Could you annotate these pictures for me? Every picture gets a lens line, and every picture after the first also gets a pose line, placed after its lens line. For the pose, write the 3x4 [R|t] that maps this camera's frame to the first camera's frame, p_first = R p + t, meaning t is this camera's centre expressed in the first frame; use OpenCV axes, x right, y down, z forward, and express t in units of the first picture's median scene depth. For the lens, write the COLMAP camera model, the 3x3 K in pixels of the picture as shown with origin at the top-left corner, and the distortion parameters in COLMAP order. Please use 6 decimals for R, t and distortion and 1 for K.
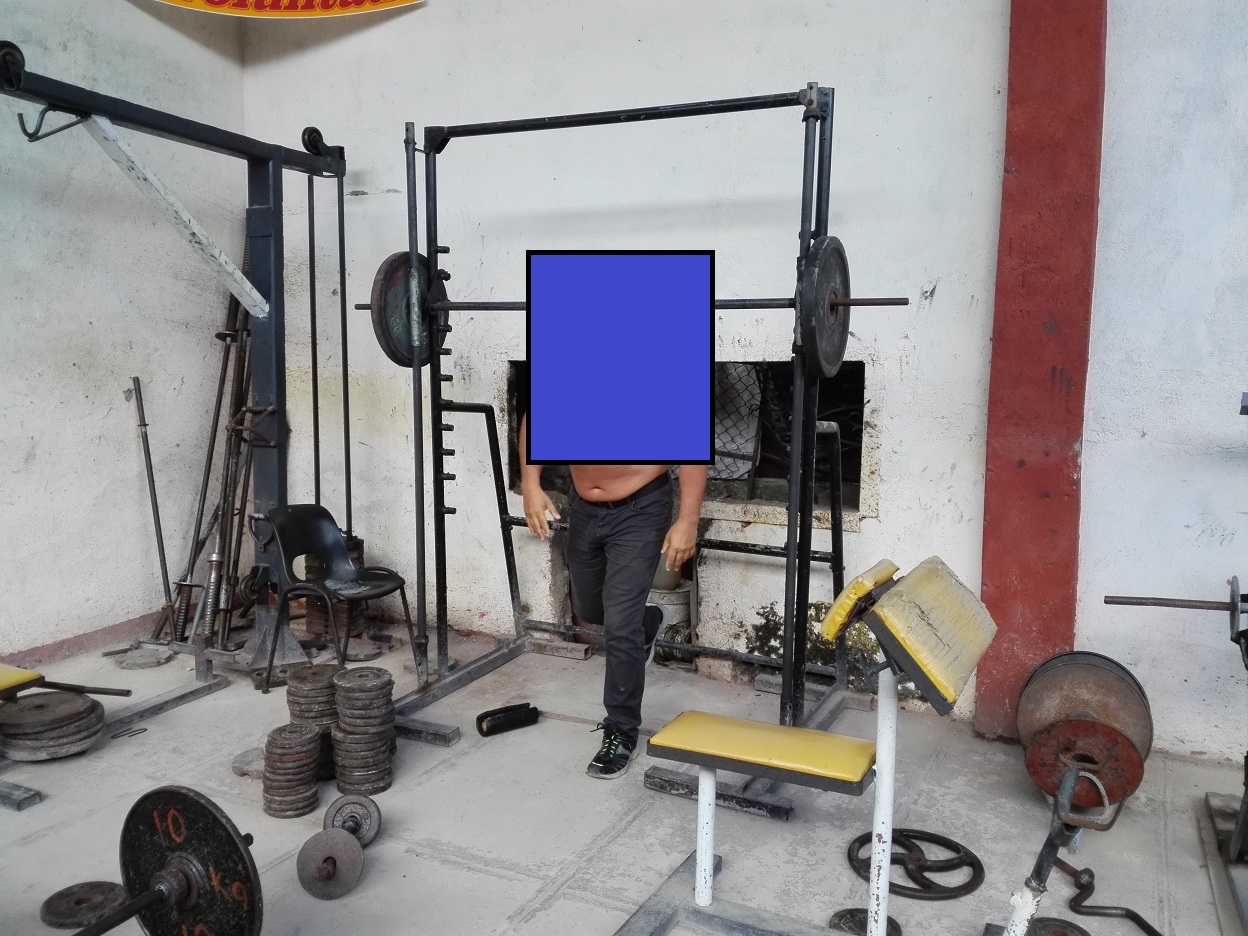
lens RADIAL K [[999.5, 0, 614.7], [0, 999.5, 478.8], [0, 0, 1]] dist [0.016337, -0.030995]
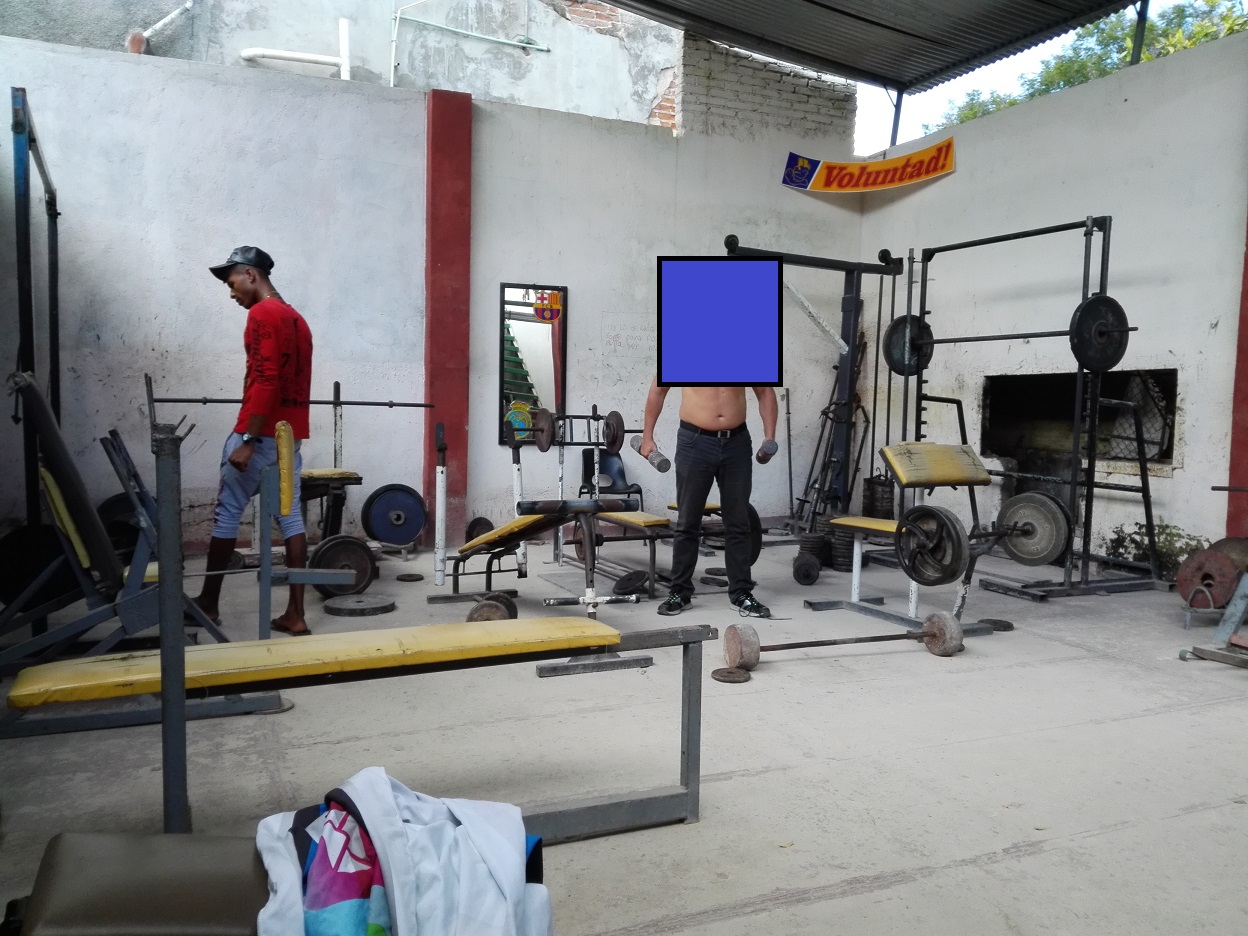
lens RADIAL K [[999.5, 0, 618.8], [0, 999.5, 468.4], [0, 0, 1]] dist [0.016337, -0.030995]
pose [[0.767344, 0.047510, -0.639473, 0.551554], [-0.097207, 0.994345, -0.042769, 0.180251], [0.633825, 0.094980, 0.767623, -0.710616]]
